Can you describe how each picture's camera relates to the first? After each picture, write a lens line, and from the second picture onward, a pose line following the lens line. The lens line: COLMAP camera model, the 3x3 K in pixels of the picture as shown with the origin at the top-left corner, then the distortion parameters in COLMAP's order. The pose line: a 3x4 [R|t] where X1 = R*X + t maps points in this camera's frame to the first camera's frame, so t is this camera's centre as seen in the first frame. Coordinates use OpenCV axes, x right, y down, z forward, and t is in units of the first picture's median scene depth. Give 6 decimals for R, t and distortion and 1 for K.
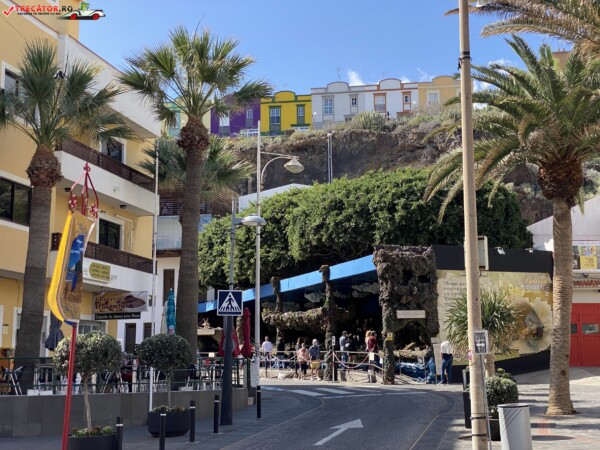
lens RADIAL K [[894.5, 0, 300.5], [0, 894.5, 222.1], [0, 0, 1]] dist [0.106314, 0.001414]
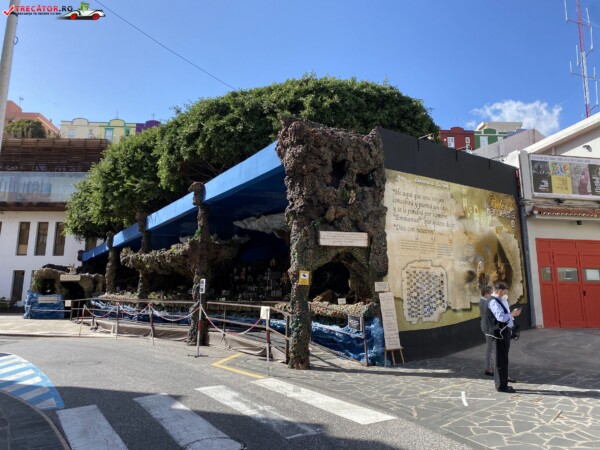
lens RADIAL K [[451.3, 0, 300.0], [0, 451.3, 225.0], [0, 0, 1]] dist [0.119949, -0.275384]
pose [[0.976474, 0.047807, 0.210271, 0.036679], [-0.044471, 0.998799, -0.020564, 0.098612], [-0.211002, 0.010729, 0.977427, 0.713867]]
